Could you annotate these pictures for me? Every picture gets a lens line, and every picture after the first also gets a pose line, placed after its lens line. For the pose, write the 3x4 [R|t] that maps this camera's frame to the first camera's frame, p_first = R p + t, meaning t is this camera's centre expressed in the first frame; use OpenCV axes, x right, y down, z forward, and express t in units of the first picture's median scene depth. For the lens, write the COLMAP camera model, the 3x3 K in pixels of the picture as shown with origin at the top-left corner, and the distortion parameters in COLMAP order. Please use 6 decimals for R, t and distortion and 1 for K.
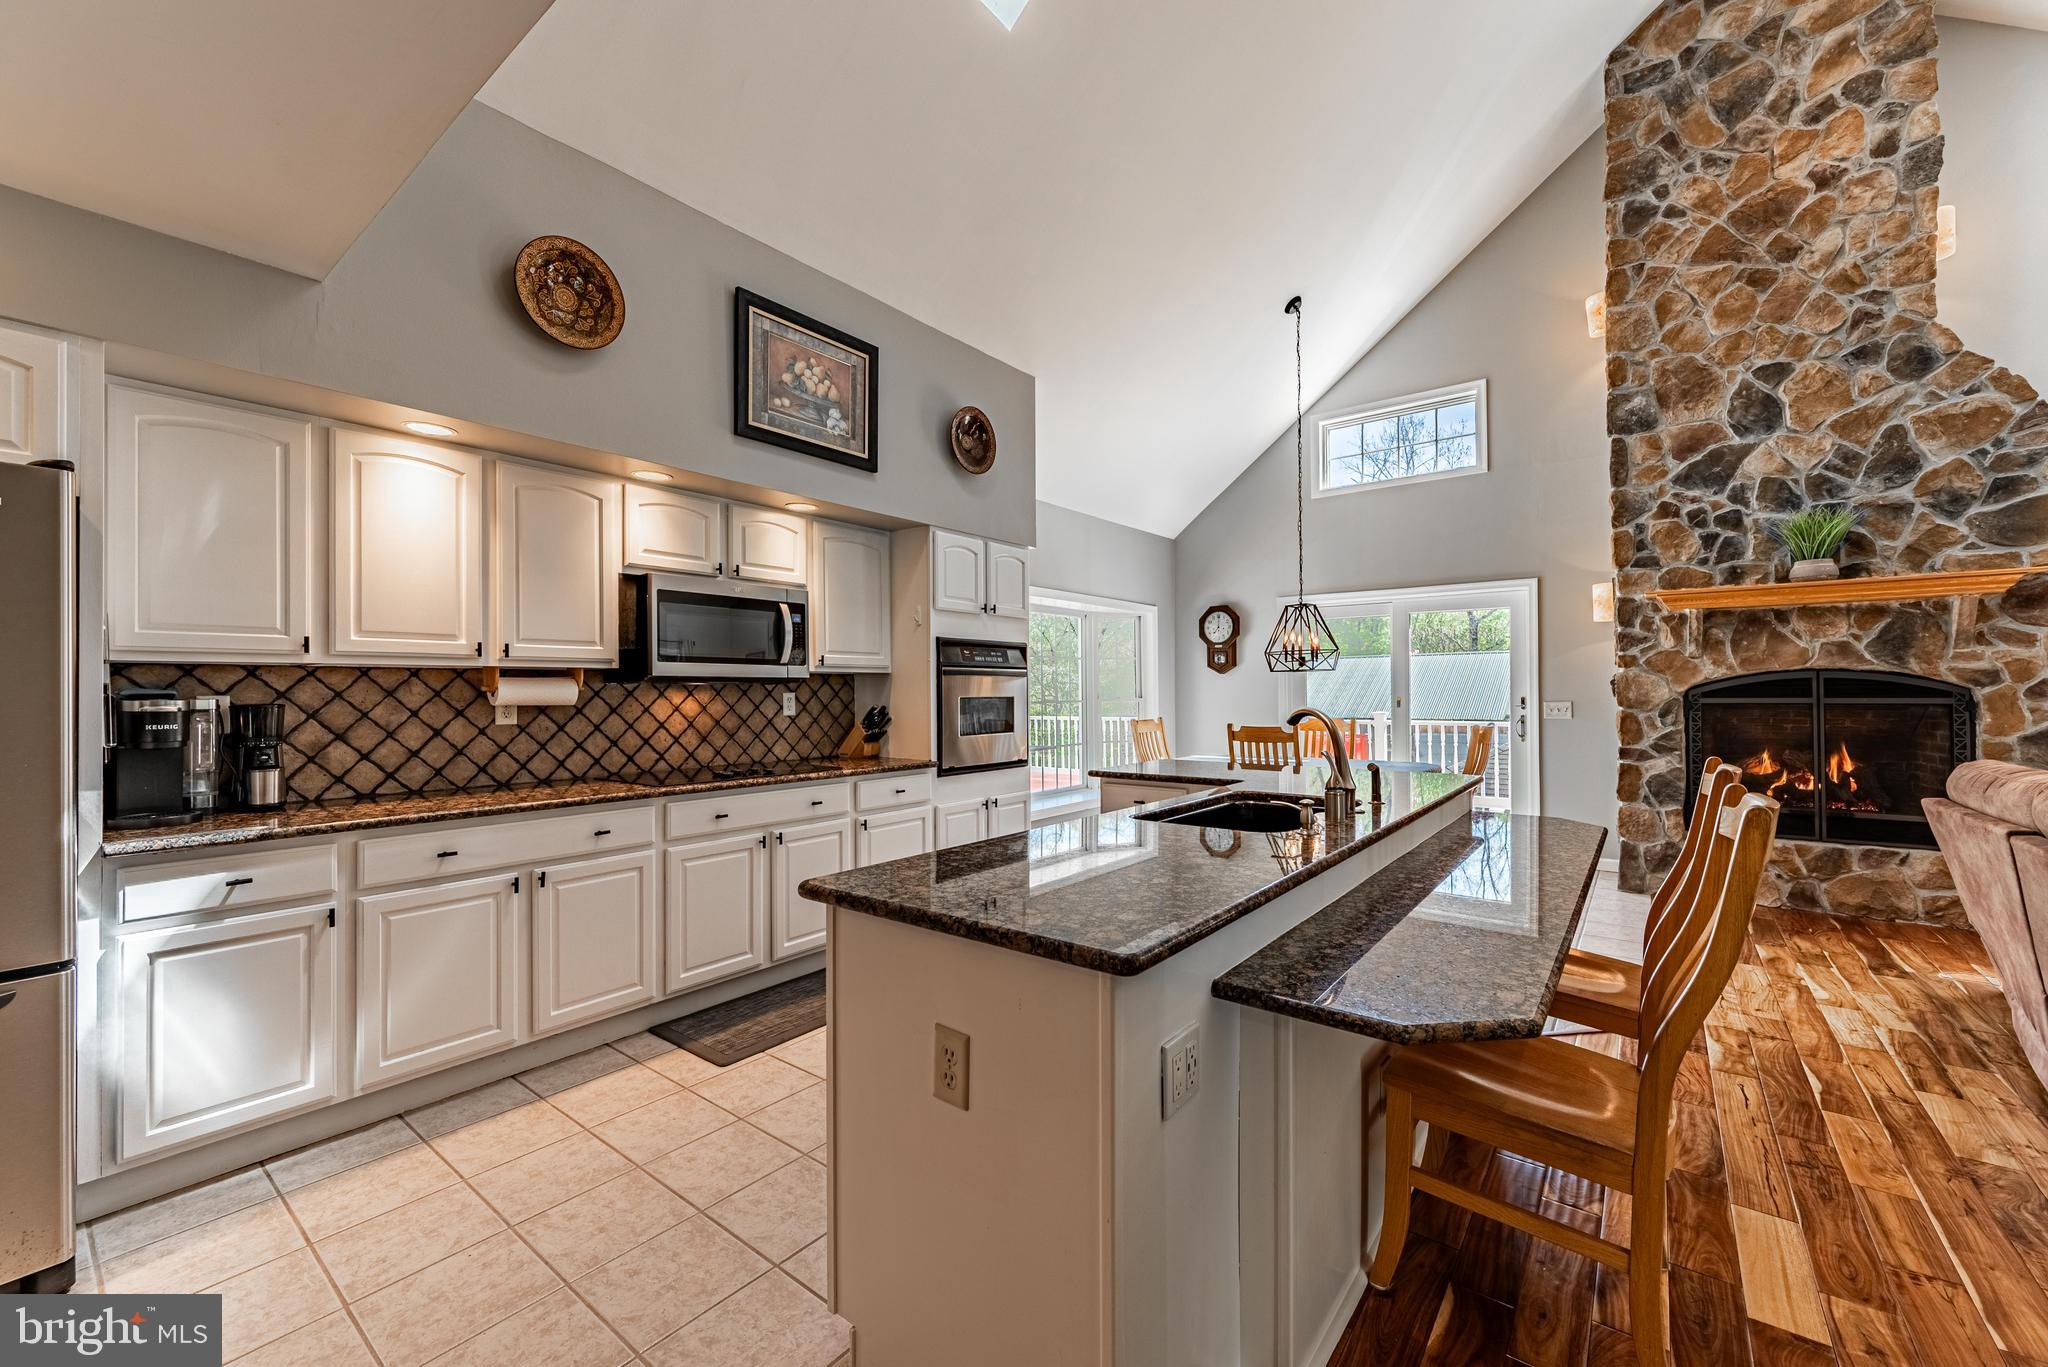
lens RADIAL K [[810.6, 0, 1028.2], [0, 810.6, 685.9], [0, 0, 1]] dist [-0.001937, -0.000044]
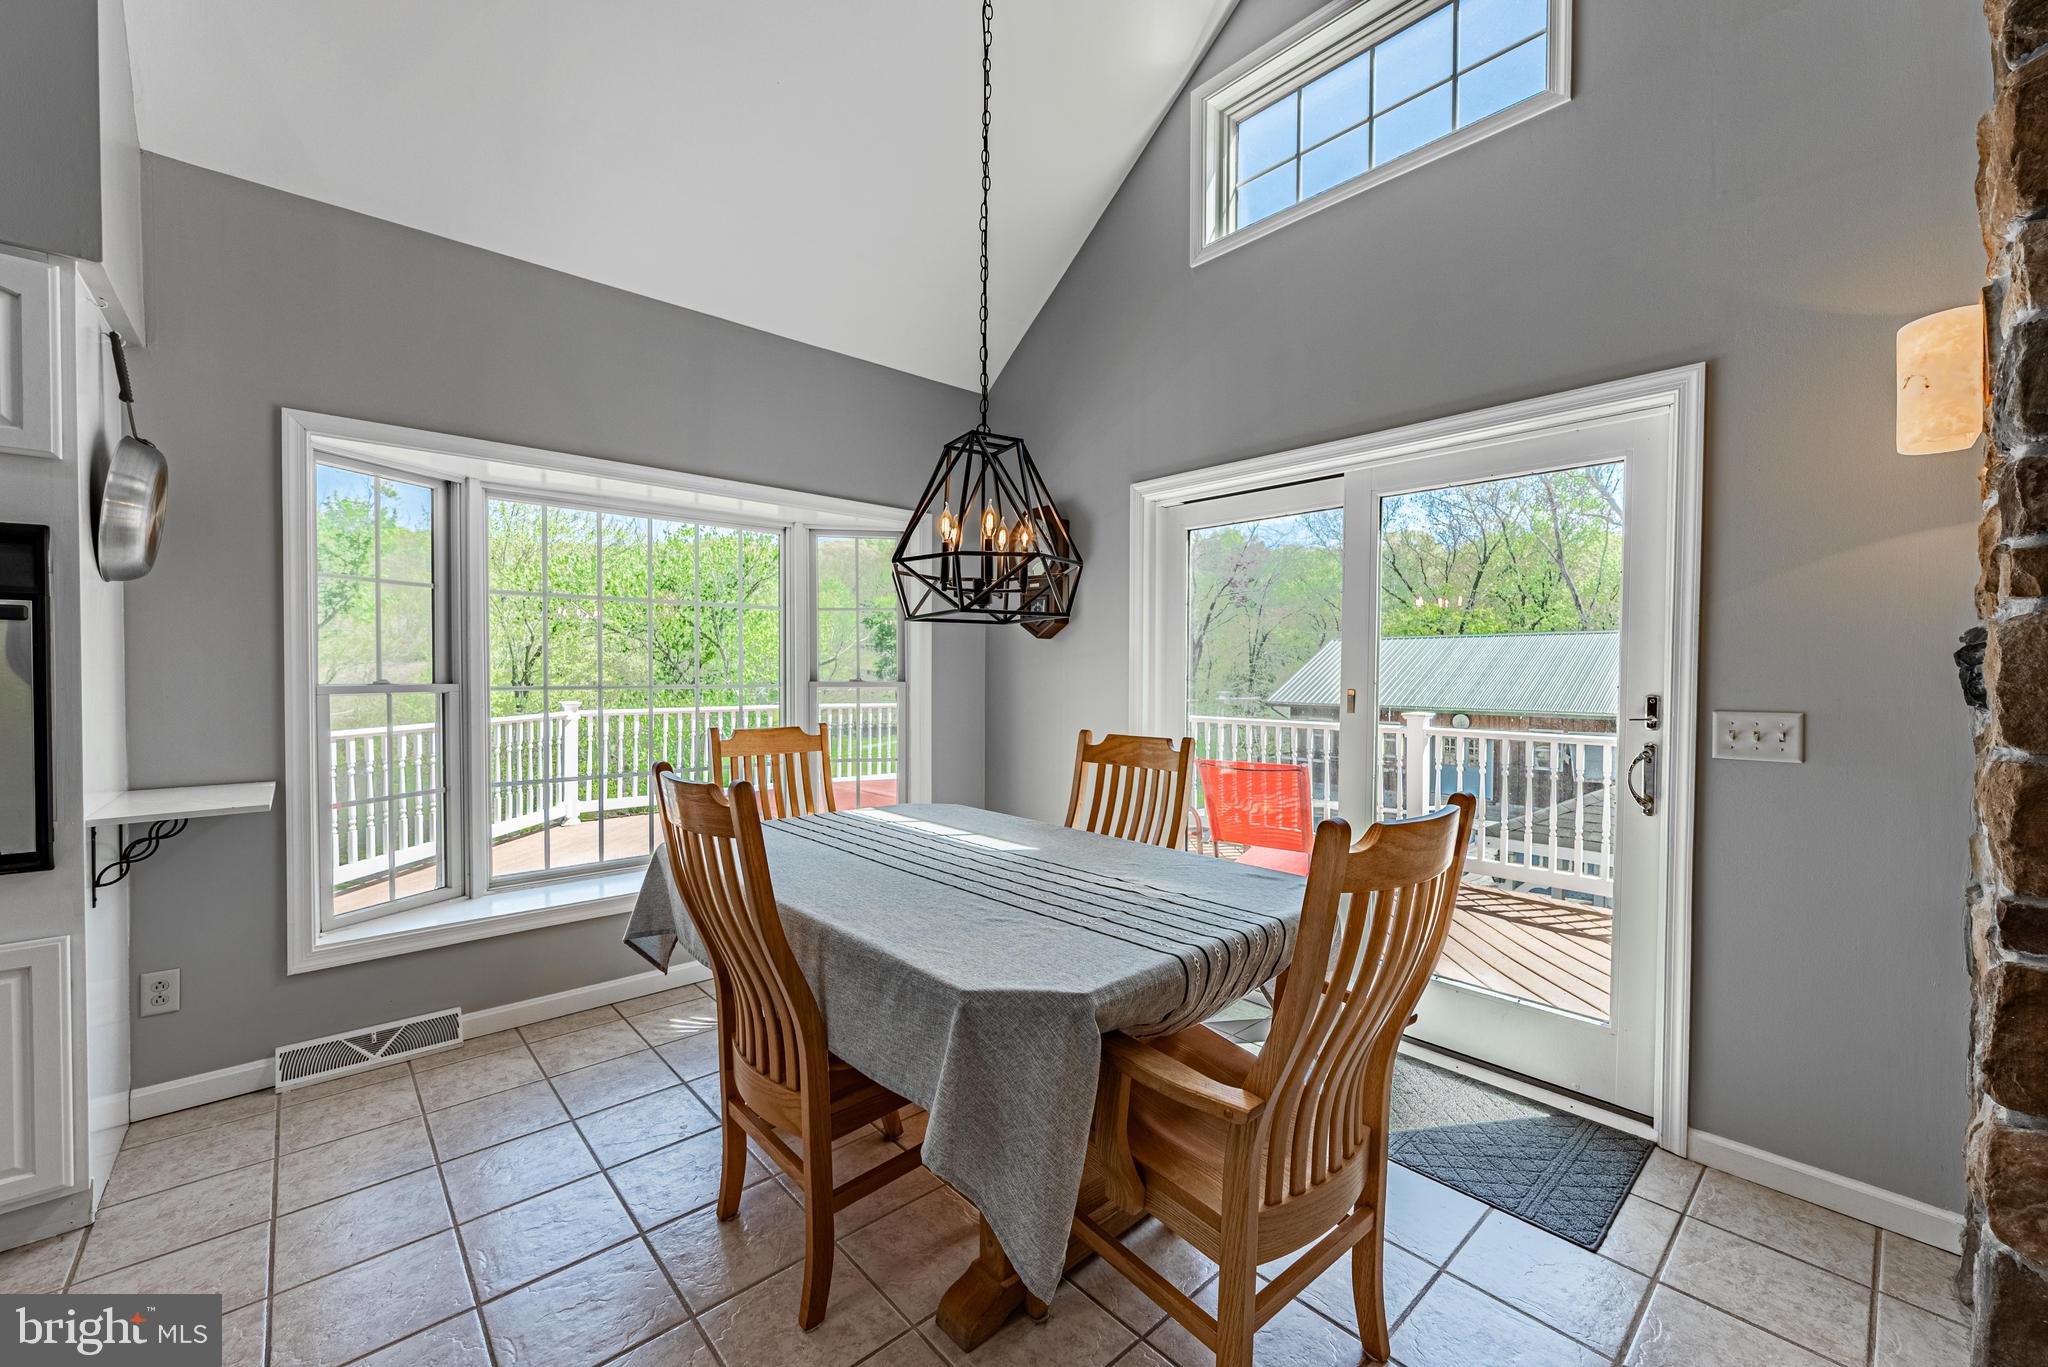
lens RADIAL K [[810.6, 0, 1028.2], [0, 810.6, 685.9], [0, 0, 1]] dist [-0.001937, -0.000044]
pose [[0.985156, 0.017009, -0.170819, 0.400279], [-0.012228, 0.999505, 0.028999, 0.001630], [0.171227, -0.026480, 0.984876, 0.597272]]
